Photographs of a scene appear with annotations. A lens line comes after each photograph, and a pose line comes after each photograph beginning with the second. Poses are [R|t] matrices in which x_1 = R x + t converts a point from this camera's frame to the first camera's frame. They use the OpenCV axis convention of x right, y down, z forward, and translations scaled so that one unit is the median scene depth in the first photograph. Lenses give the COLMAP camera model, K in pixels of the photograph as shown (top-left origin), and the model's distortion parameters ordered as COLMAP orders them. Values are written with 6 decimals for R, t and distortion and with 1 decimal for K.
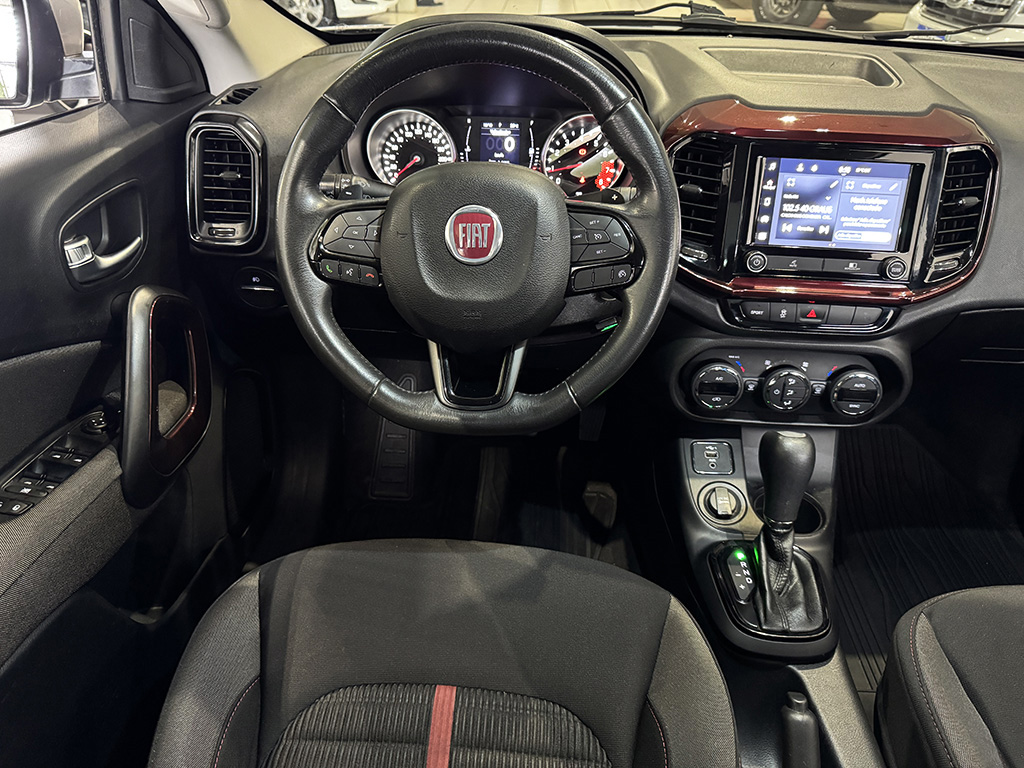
lens RADIAL K [[733.9, 0, 515.5], [0, 733.9, 384.9], [0, 0, 1]] dist [0.070517, -0.120971]
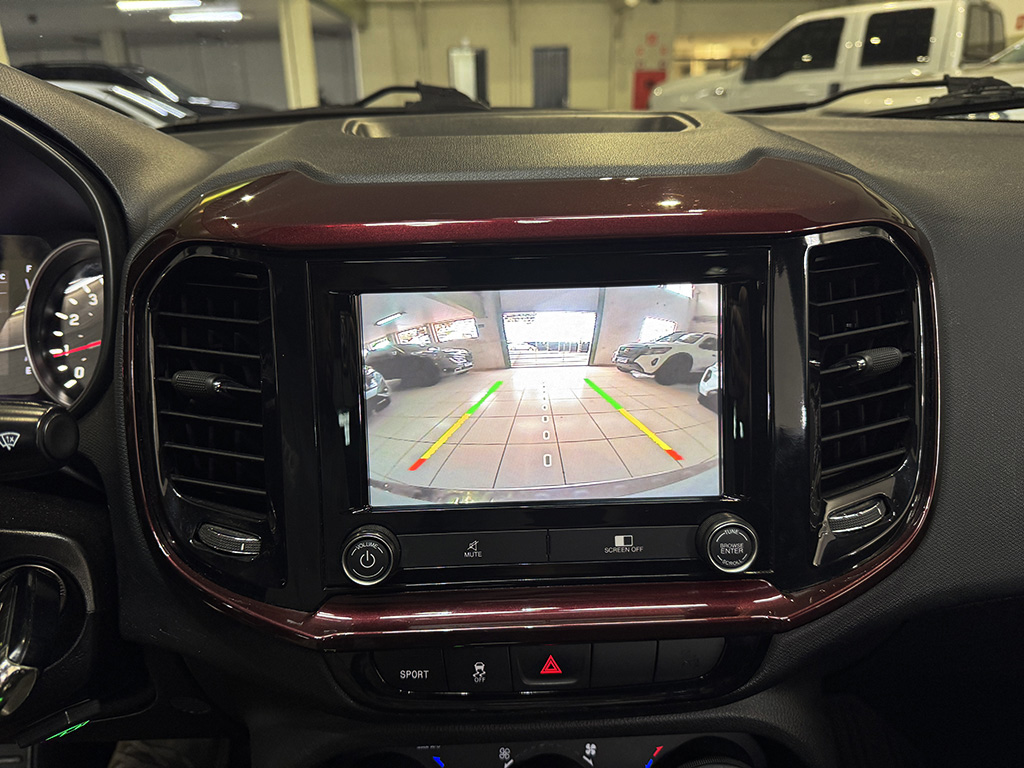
lens RADIAL K [[733.9, 0, 515.5], [0, 733.9, 384.9], [0, 0, 1]] dist [0.070517, -0.120971]
pose [[0.994705, -0.081855, 0.062141, 0.378664], [0.093095, 0.973805, -0.207455, -0.165003], [-0.043532, 0.212142, 0.976269, 0.603009]]
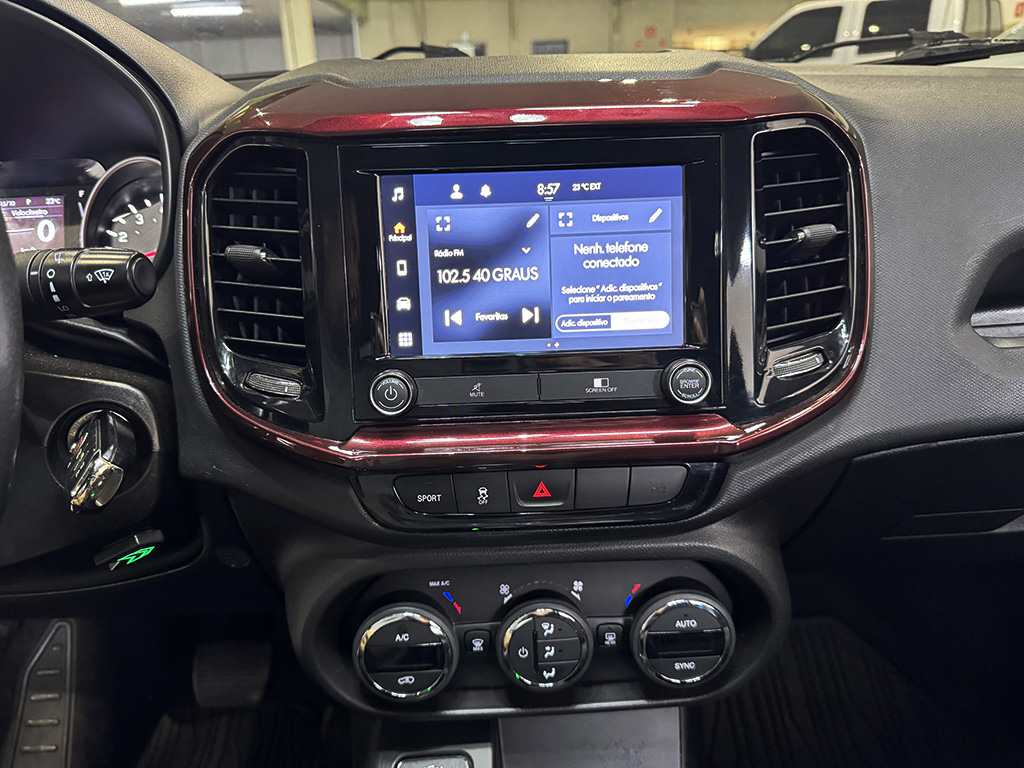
lens RADIAL K [[733.9, 0, 515.5], [0, 733.9, 384.9], [0, 0, 1]] dist [0.070517, -0.120971]
pose [[0.994264, -0.089069, 0.059206, 0.370785], [0.099312, 0.974336, -0.202004, -0.070841], [-0.039694, 0.206725, 0.977594, 0.542945]]
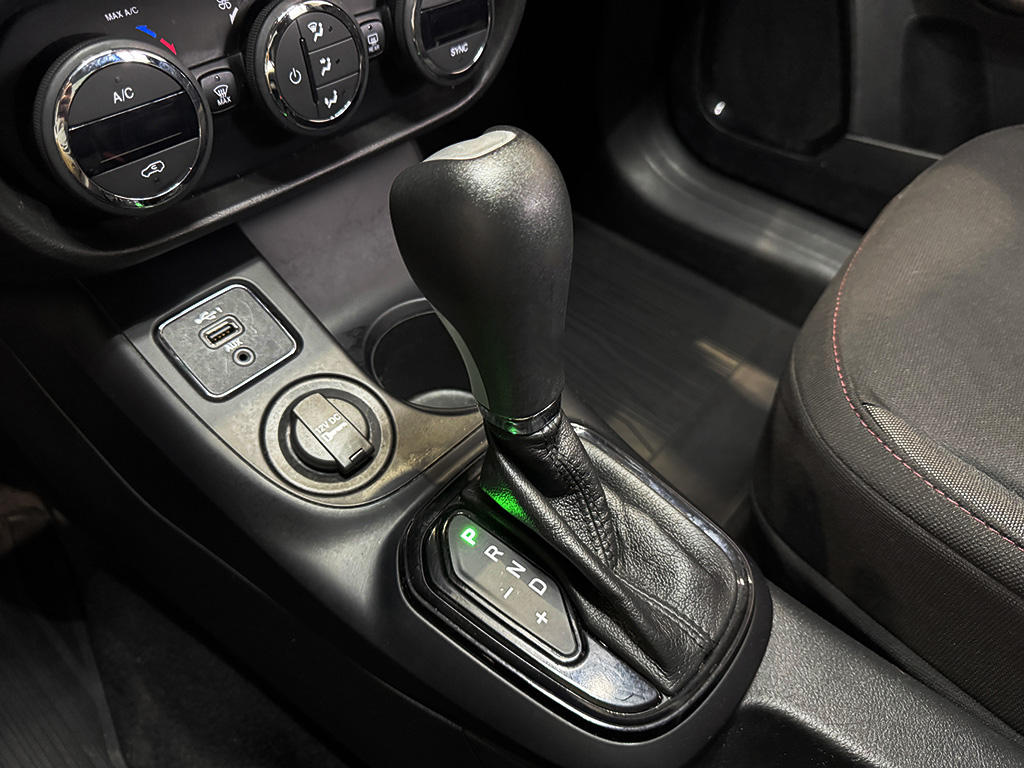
lens RADIAL K [[750.8, 0, 514.7], [0, 750.8, 394.7], [0, 0, 1]] dist [-0.033921, 0.000122]
pose [[0.606882, -0.565831, 0.558149, 0.157015], [0.392343, 0.824009, 0.408750, 0.032799], [-0.691203, -0.029077, 0.722075, 0.752911]]
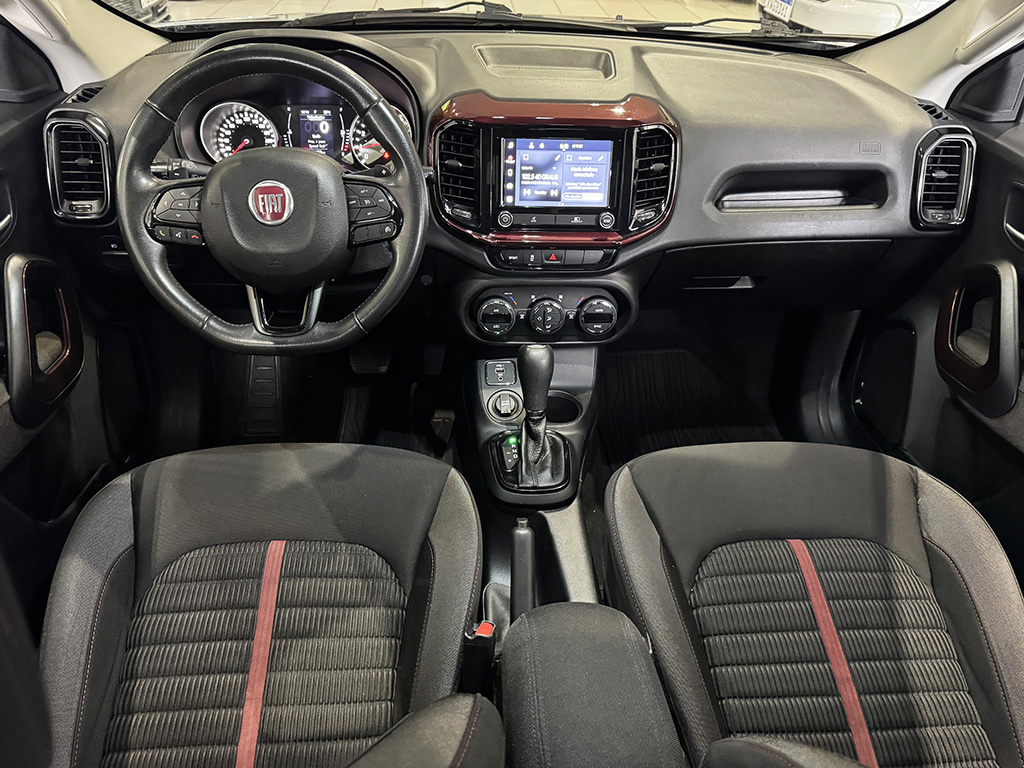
lens RADIAL K [[725.0, 0, 511.8], [0, 725.0, 388.6], [0, 0, 1]] dist [0.092679, -0.124548]
pose [[0.993654, -0.058458, 0.096092, 0.190415], [0.053435, 0.997108, 0.054043, 0.068488], [-0.098973, -0.048566, 0.993904, -0.319557]]
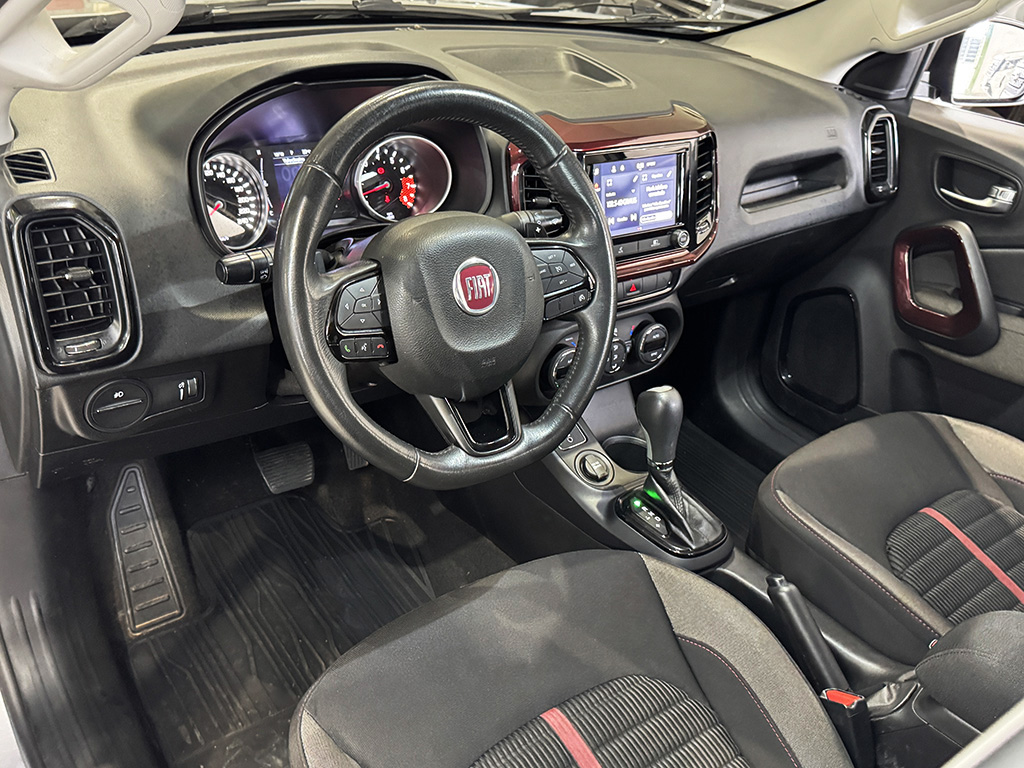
lens RADIAL K [[910.4, 0, 509.5], [0, 910.4, 385.7], [0, 0, 1]] dist [0.193610, -0.374182]
pose [[0.750670, -0.278218, 0.599241, -0.685055], [0.262466, 0.957947, 0.115967, -0.171819], [-0.606305, 0.070228, 0.792125, -0.028661]]
